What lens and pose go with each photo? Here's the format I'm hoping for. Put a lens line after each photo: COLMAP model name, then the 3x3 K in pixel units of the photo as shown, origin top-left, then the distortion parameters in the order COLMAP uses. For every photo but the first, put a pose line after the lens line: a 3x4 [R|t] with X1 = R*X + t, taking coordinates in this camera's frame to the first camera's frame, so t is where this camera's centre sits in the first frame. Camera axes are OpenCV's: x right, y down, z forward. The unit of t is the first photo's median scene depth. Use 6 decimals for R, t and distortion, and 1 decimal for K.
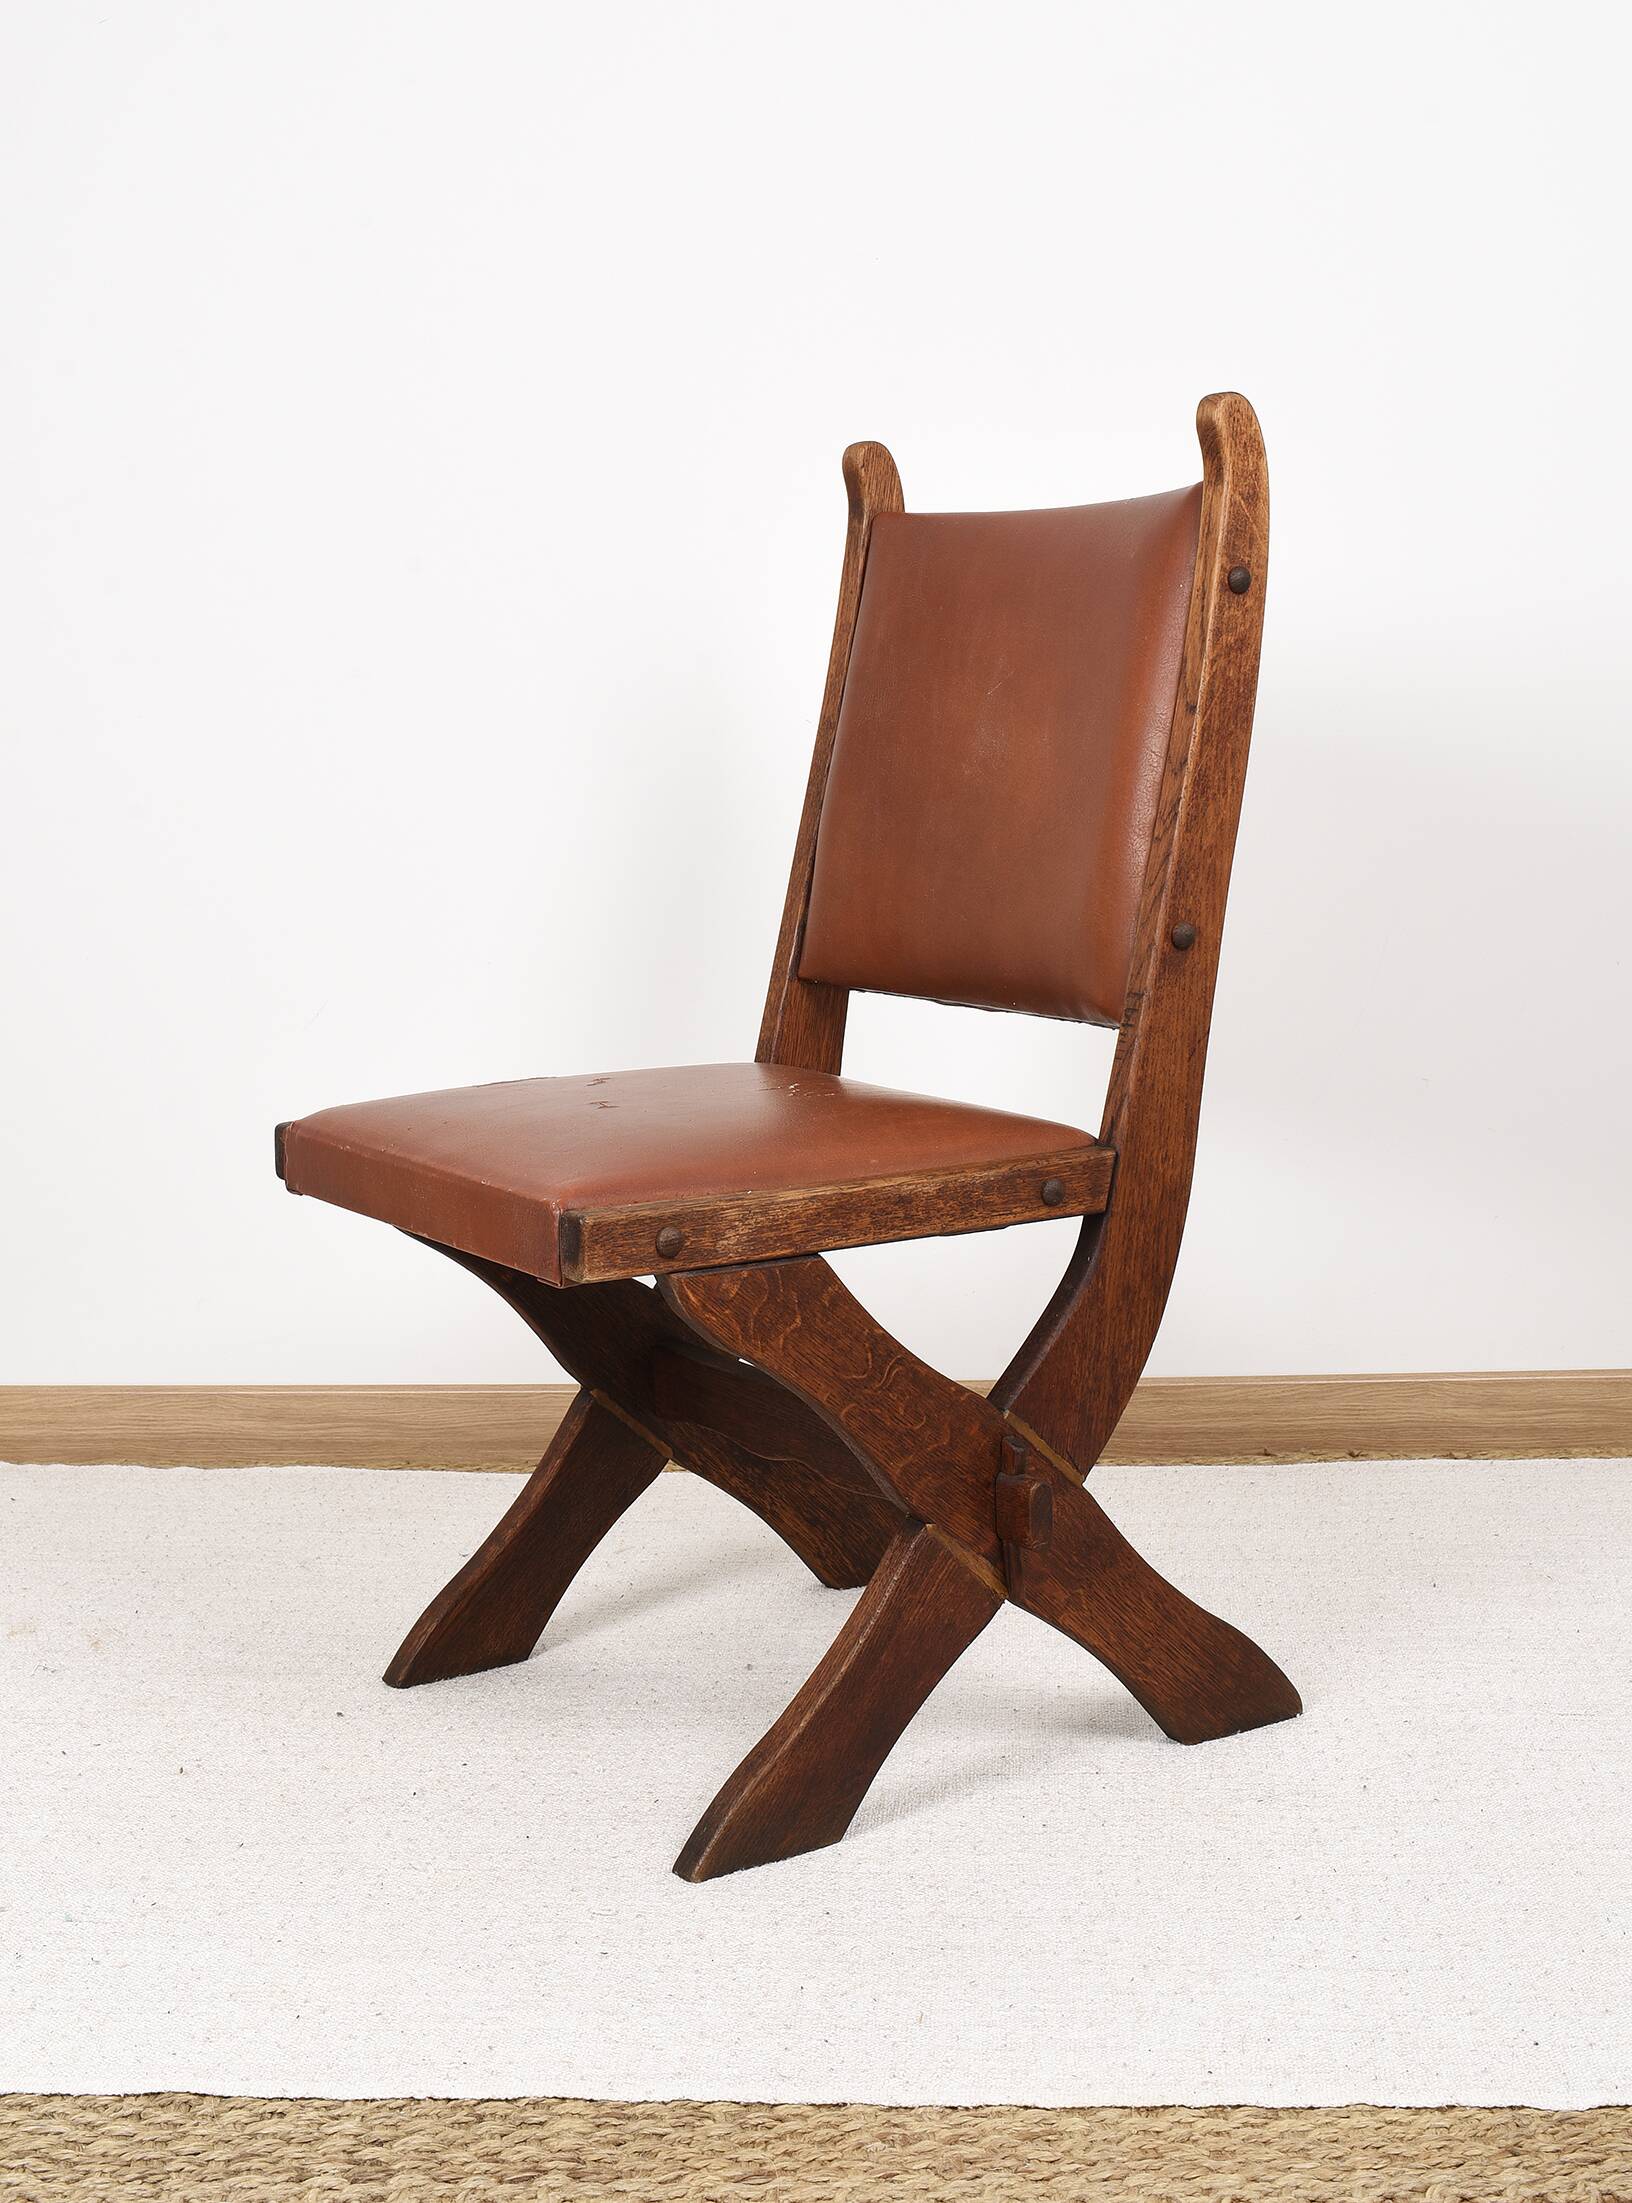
lens RADIAL K [[2952.0, 0, 870.3], [0, 2952.0, 806.2], [0, 0, 1]] dist [-0.102266, 0.108086]
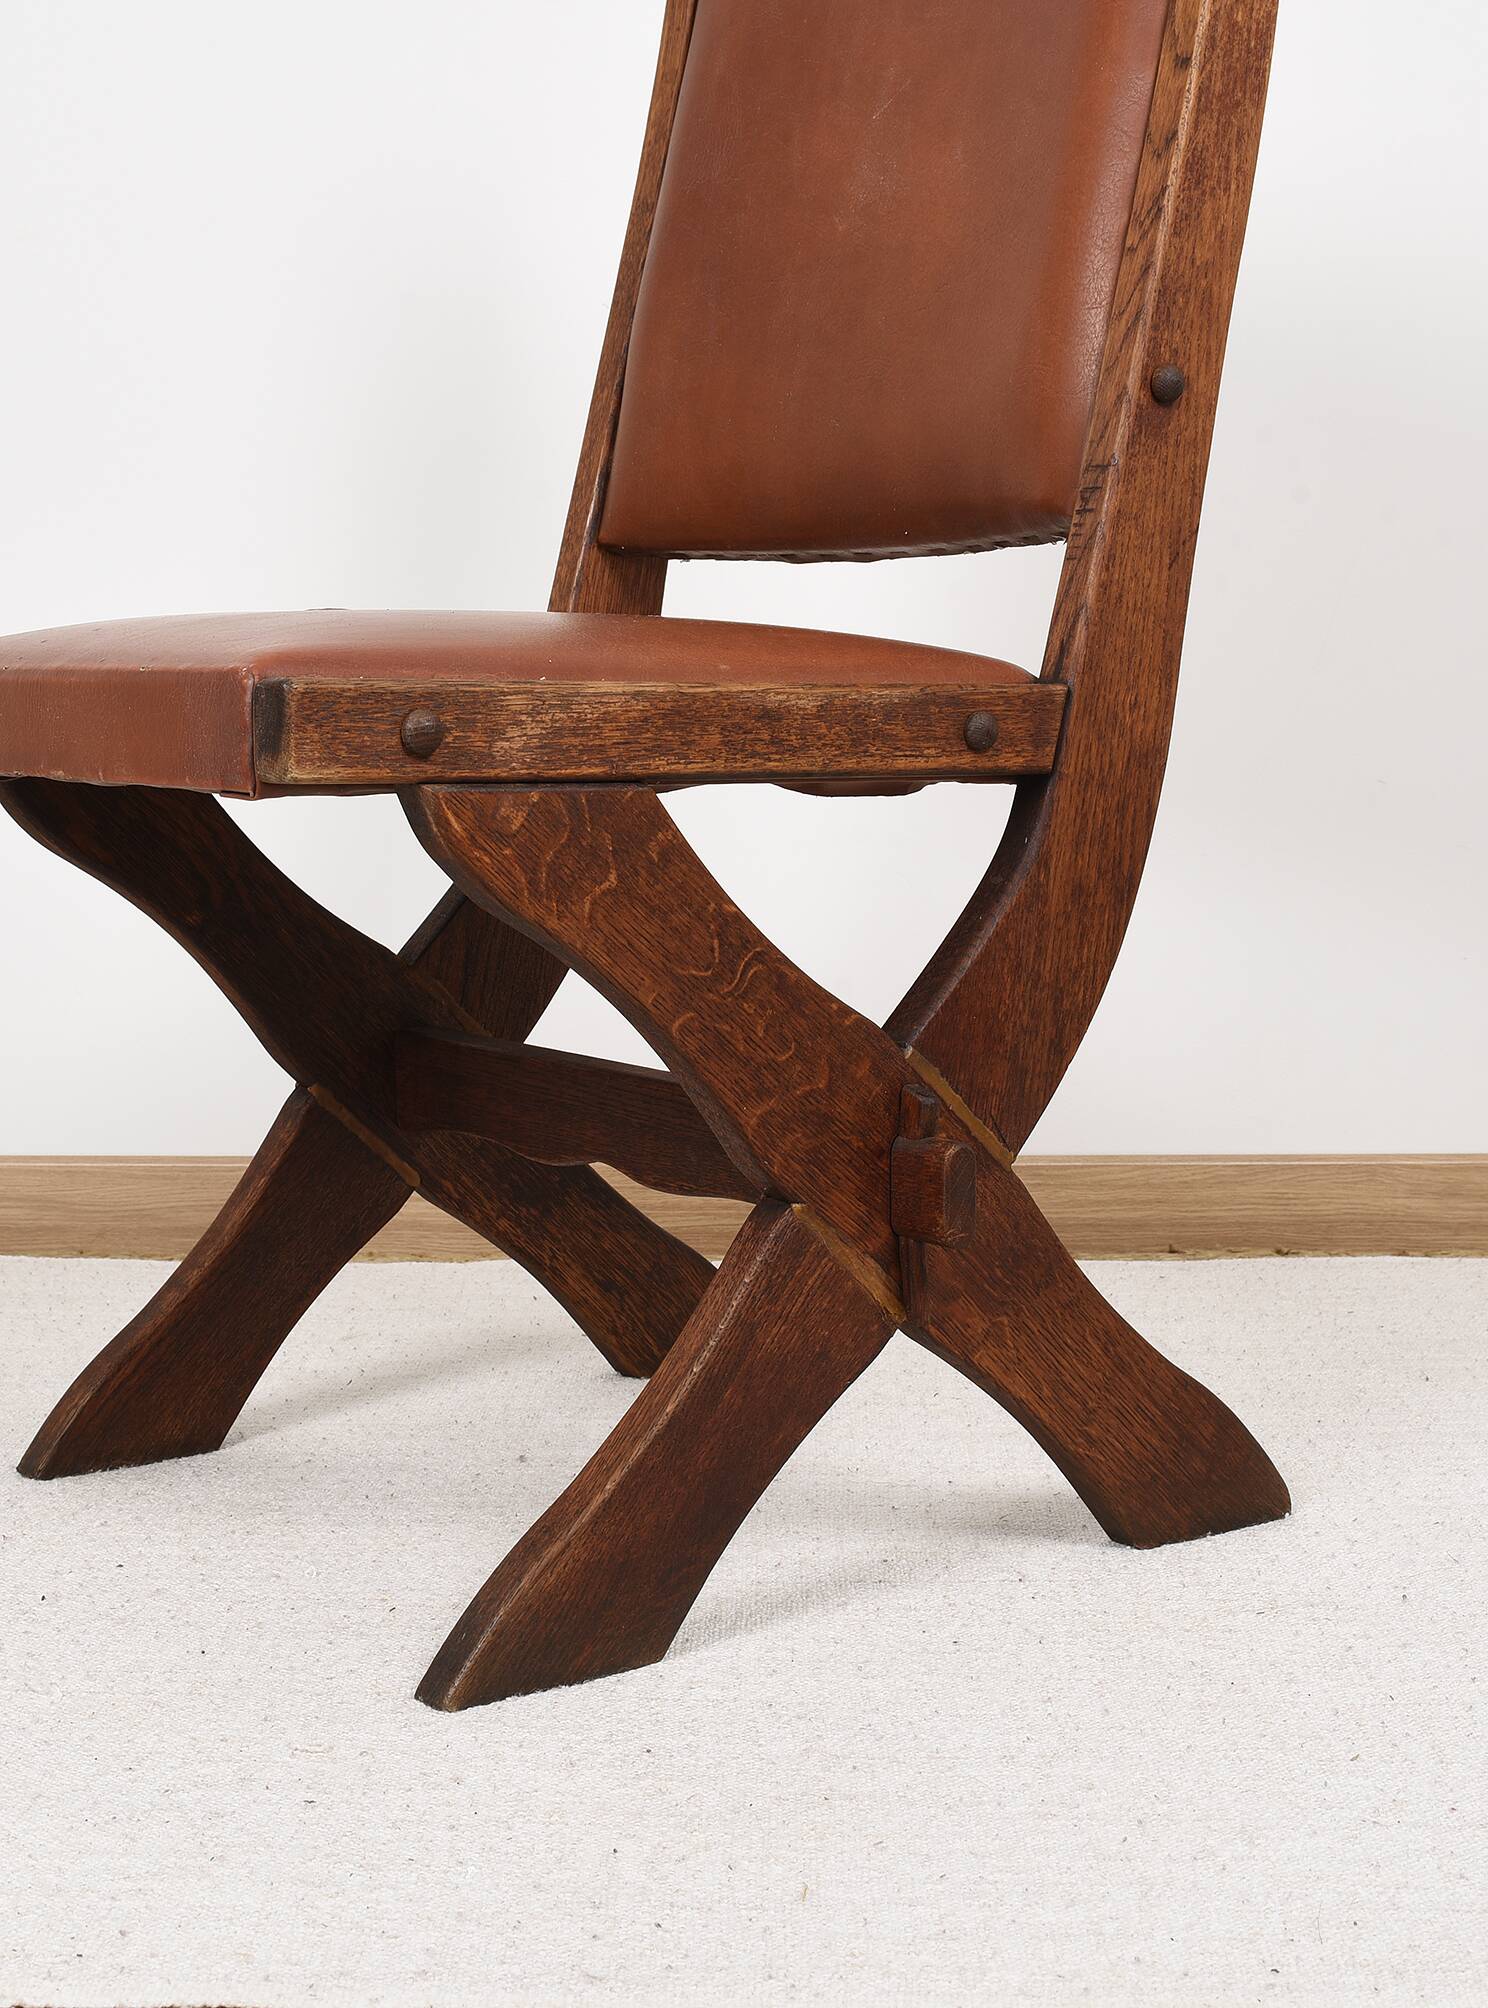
lens RADIAL K [[2953.1, 0, 725.0], [0, 2953.1, 1010.2], [0, 0, 1]] dist [-0.107902, 0.111251]
pose [[0.999241, 0.014303, 0.036246, -0.021016], [-0.016712, 0.997609, 0.067060, 0.146268], [-0.035200, -0.067615, 0.997090, 0.302789]]
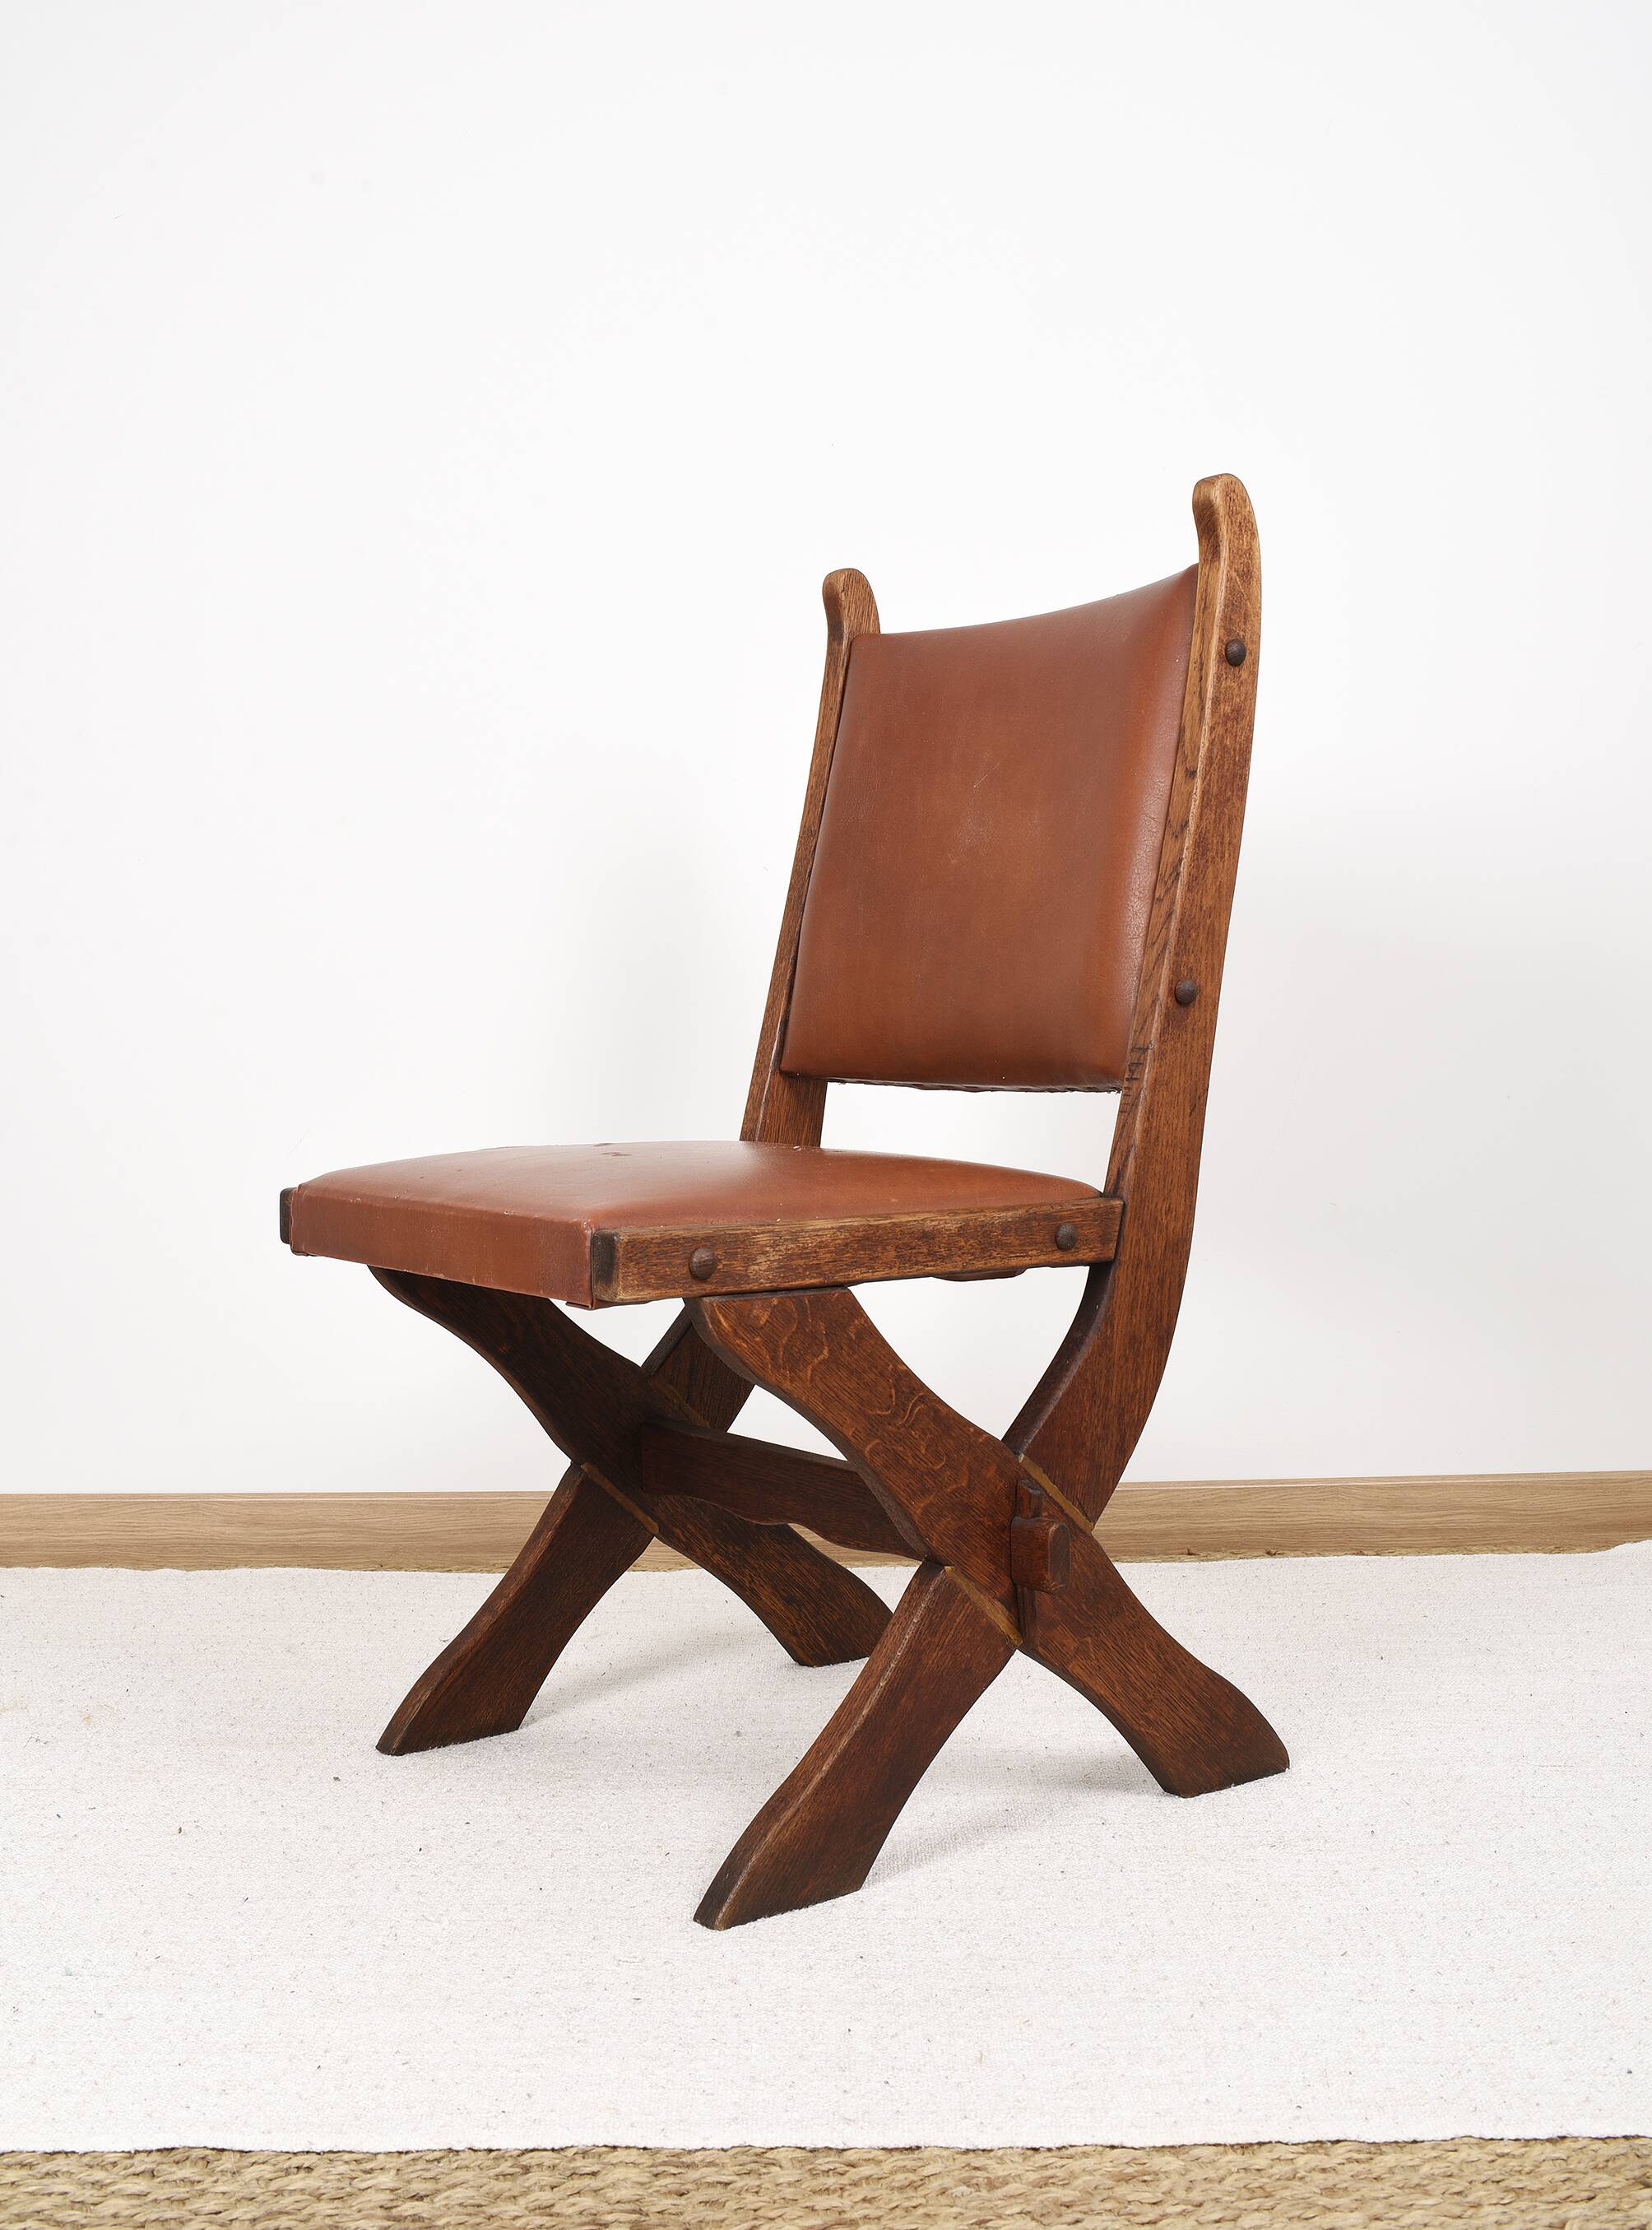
lens RADIAL K [[2421.9, 0, 823.2], [0, 2421.9, 1000.6], [0, 0, 1]] dist [-0.102283, 0.106203]
pose [[0.998736, 0.008121, 0.049607, -0.061112], [-0.005615, 0.998711, -0.050446, 0.089721], [-0.049953, 0.050103, 0.997494, 0.168504]]
